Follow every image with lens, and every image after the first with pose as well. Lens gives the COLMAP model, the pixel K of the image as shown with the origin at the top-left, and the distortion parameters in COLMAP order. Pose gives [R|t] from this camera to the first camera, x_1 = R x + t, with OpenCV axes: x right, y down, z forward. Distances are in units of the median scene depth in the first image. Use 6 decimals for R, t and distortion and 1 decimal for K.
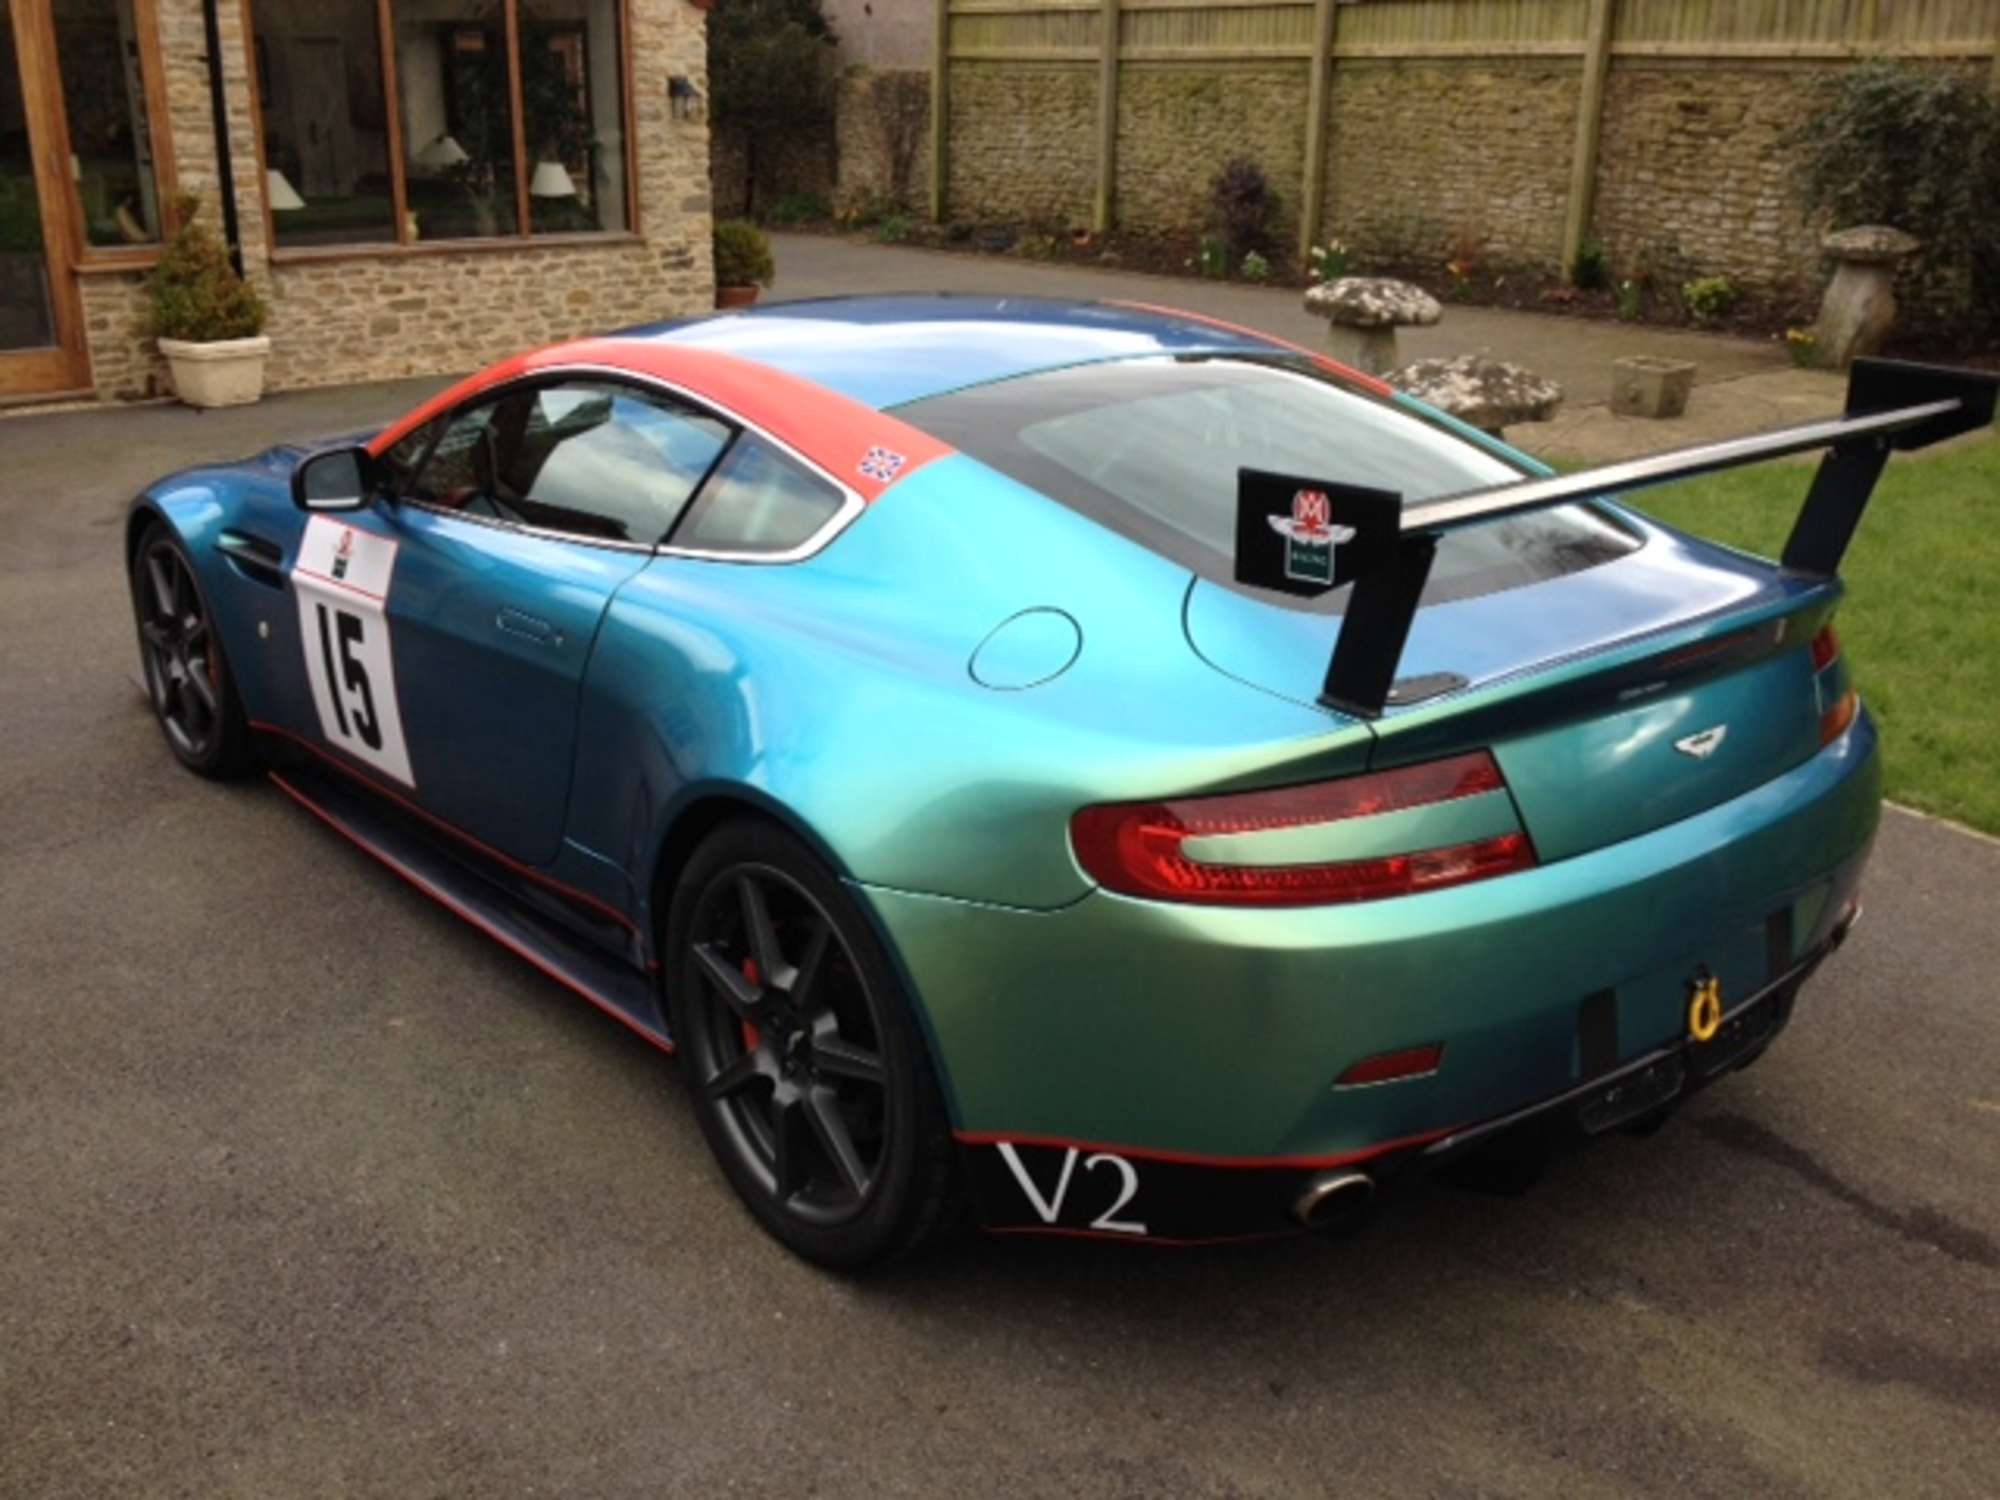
lens RADIAL K [[1888.5, 0, 1001.0], [0, 1888.5, 743.7], [0, 0, 1]] dist [-0.024891, 0.000000]
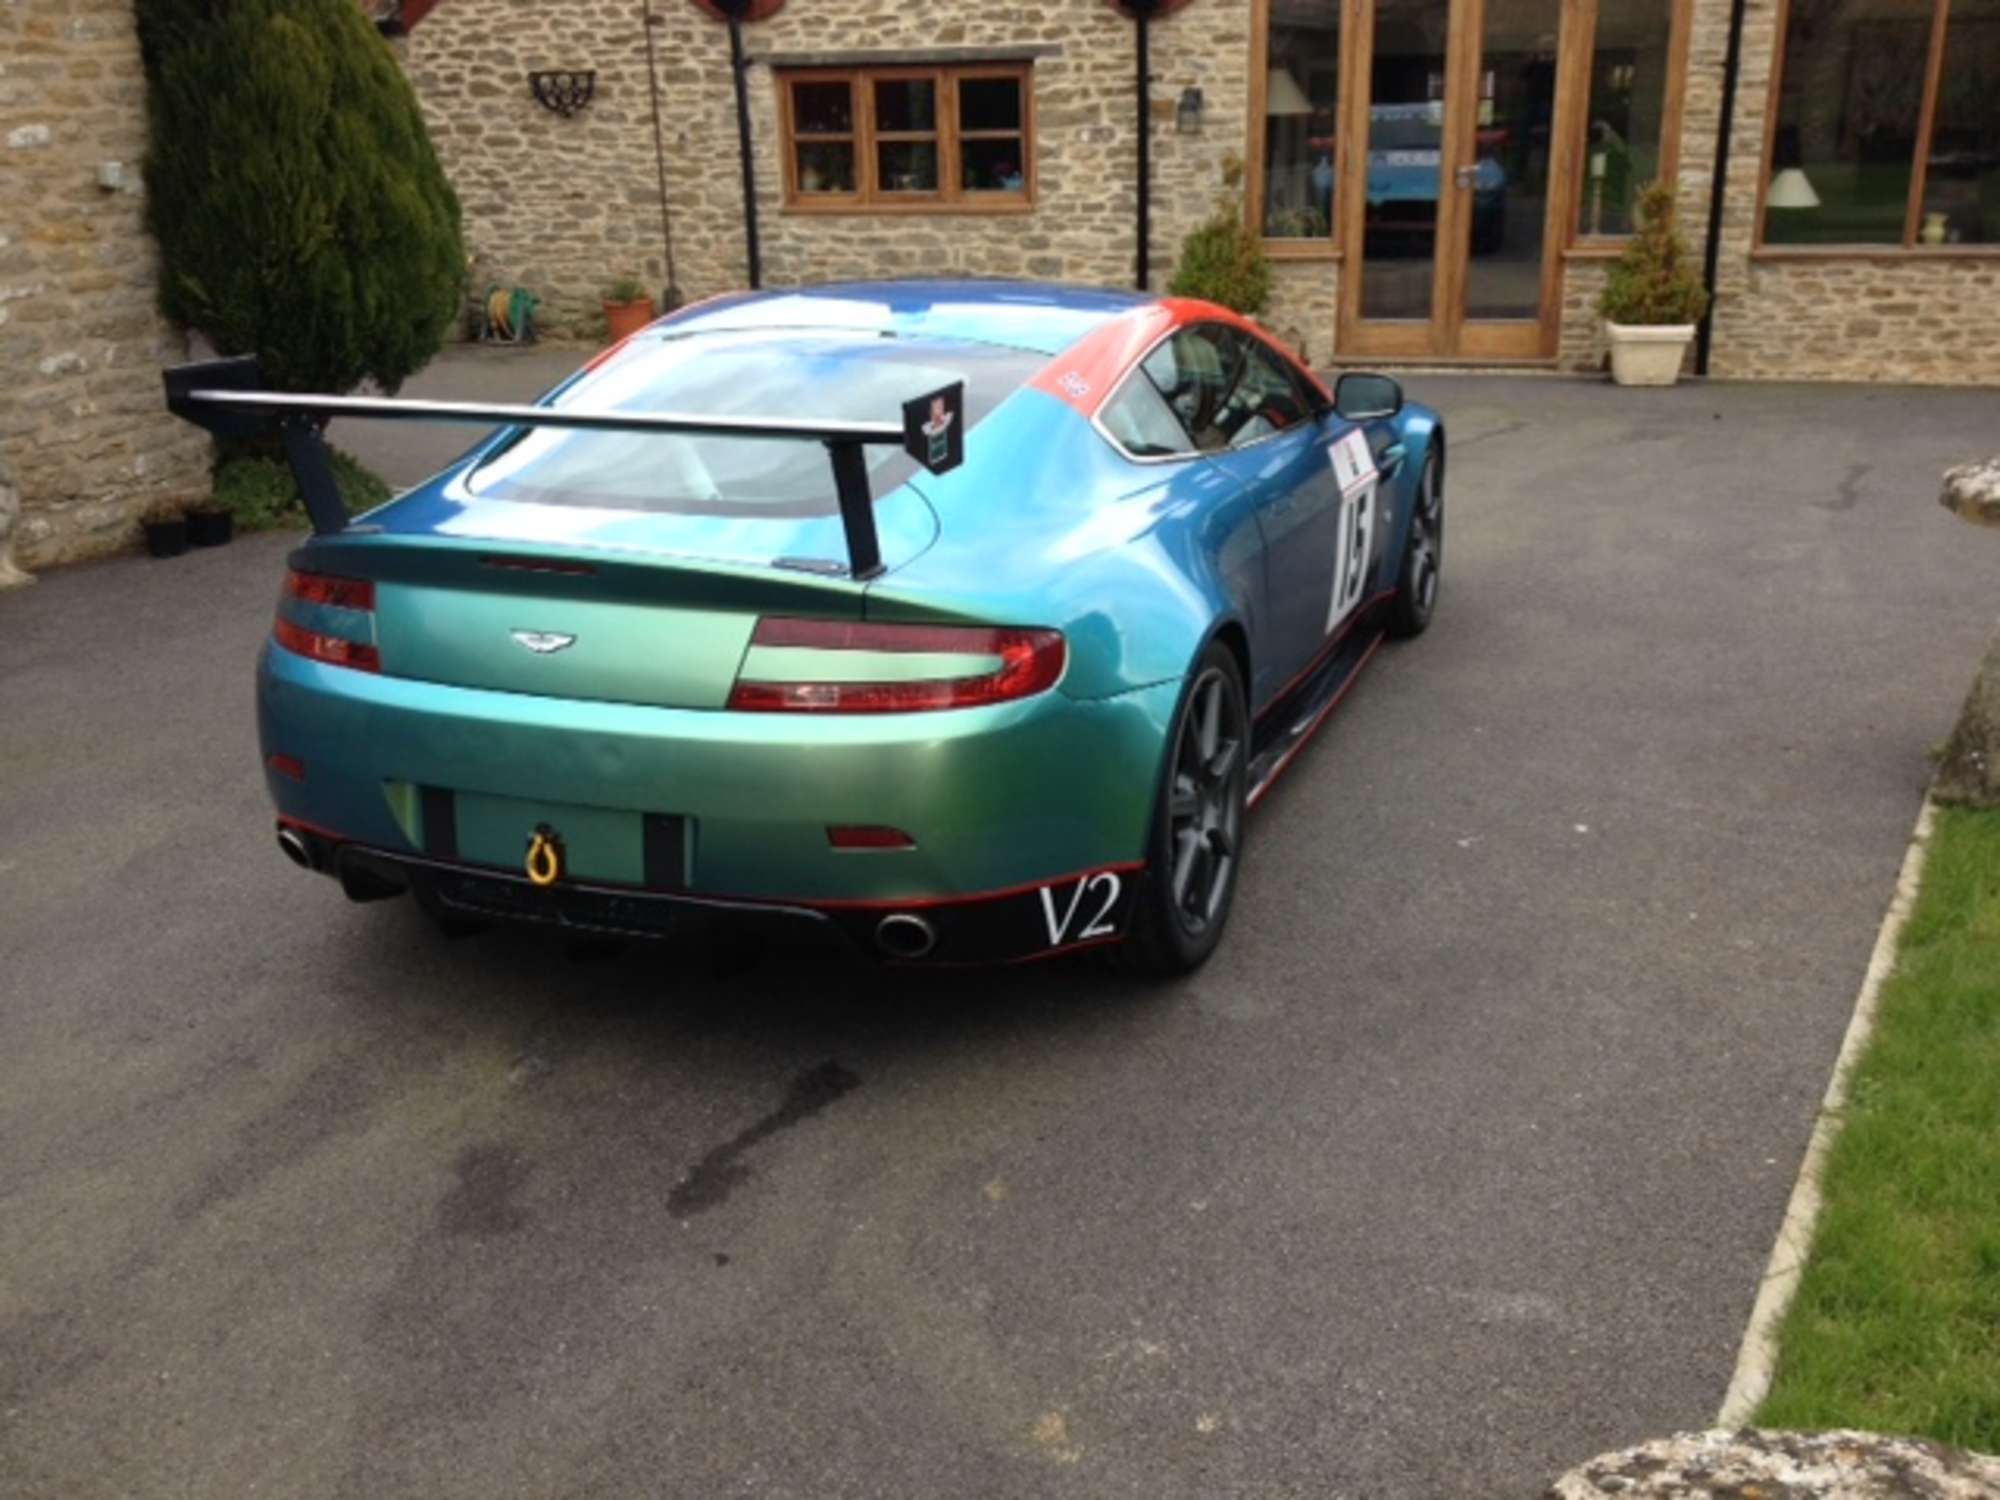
lens RADIAL K [[1888.5, 0, 1001.9], [0, 1888.5, 756.6], [0, 0, 1]] dist [-0.024891, 0.000000]
pose [[0.482839, 0.260448, -0.836082, 0.348837], [-0.254288, 0.955309, 0.150736, -0.041671], [0.837976, 0.139825, 0.527489, 0.135501]]
